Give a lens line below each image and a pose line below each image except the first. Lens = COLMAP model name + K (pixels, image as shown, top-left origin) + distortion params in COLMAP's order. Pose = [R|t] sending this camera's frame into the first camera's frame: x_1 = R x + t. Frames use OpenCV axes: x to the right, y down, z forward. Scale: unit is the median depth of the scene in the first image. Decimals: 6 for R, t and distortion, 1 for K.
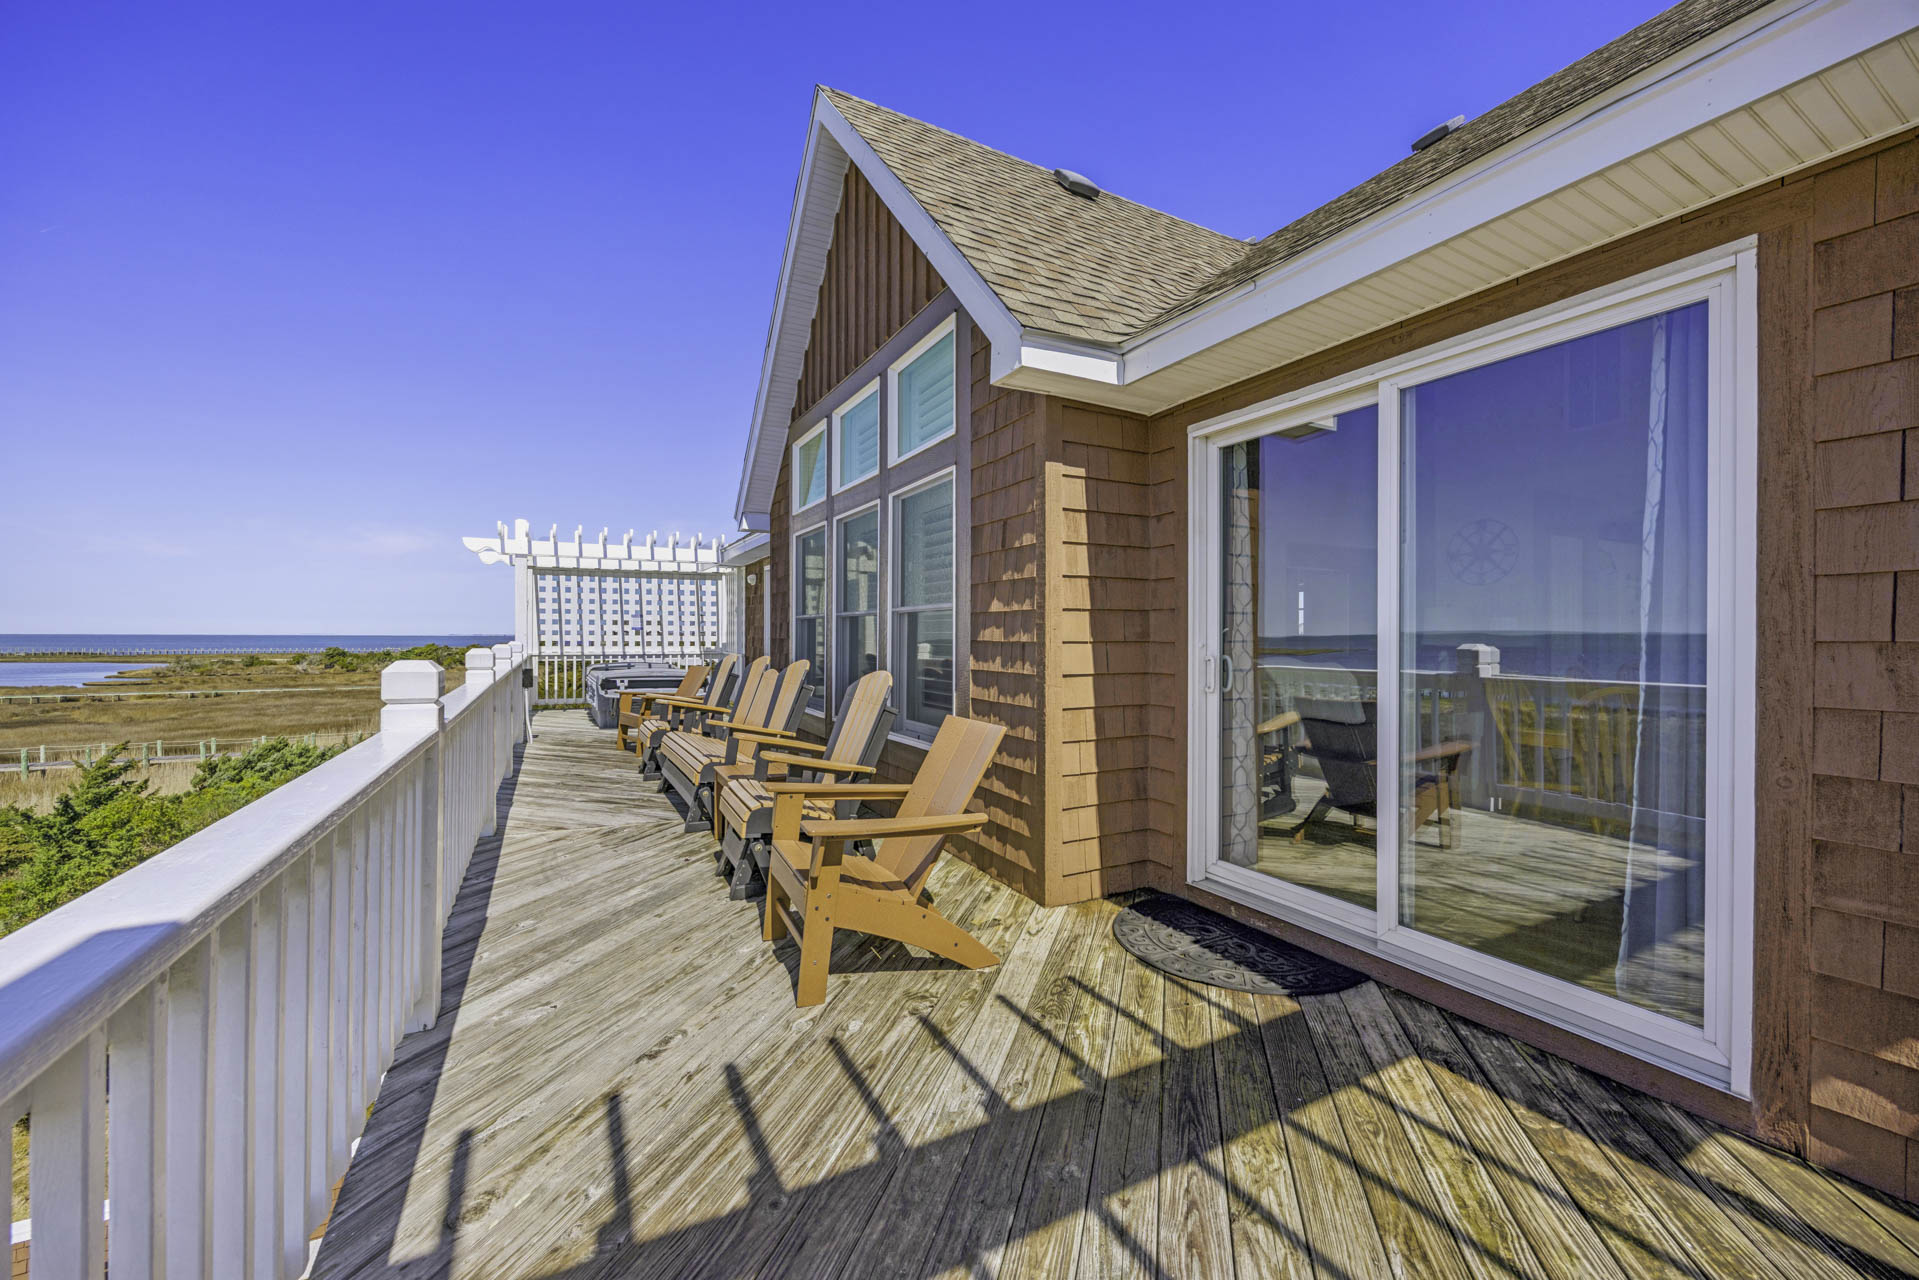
lens RADIAL K [[737.4, 0, 951.6], [0, 737.4, 664.5], [0, 0, 1]] dist [-0.001526, -0.000505]
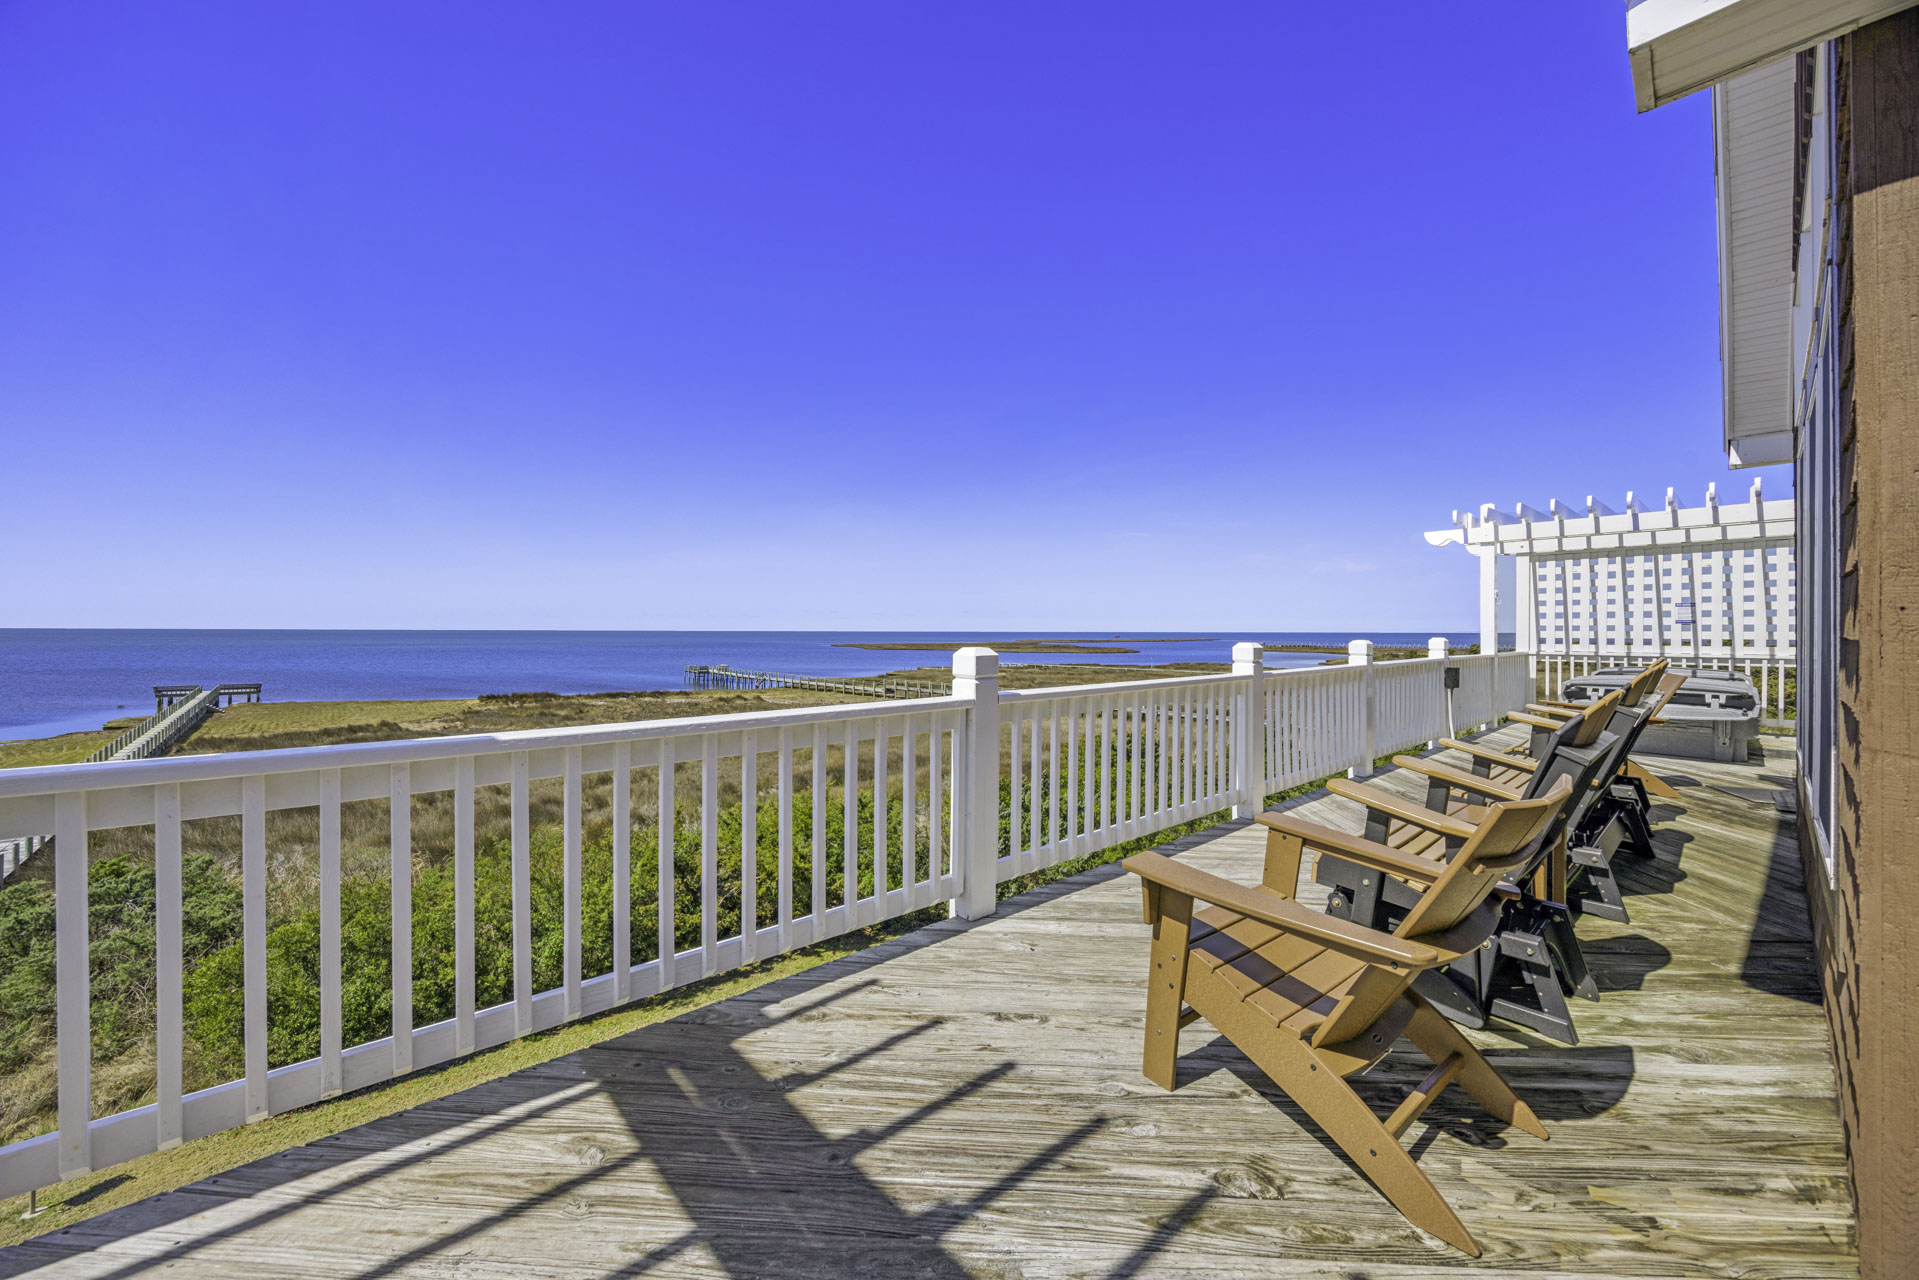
lens RADIAL K [[739.5, 0, 959.5], [0, 739.5, 640.0], [0, 0, 1]] dist [-0.000659, -0.000314]
pose [[0.238809, 0.008355, -0.971031, 0.121176], [-0.037207, 0.999307, -0.000552, -0.003584], [0.970353, 0.036261, 0.238955, 0.128601]]
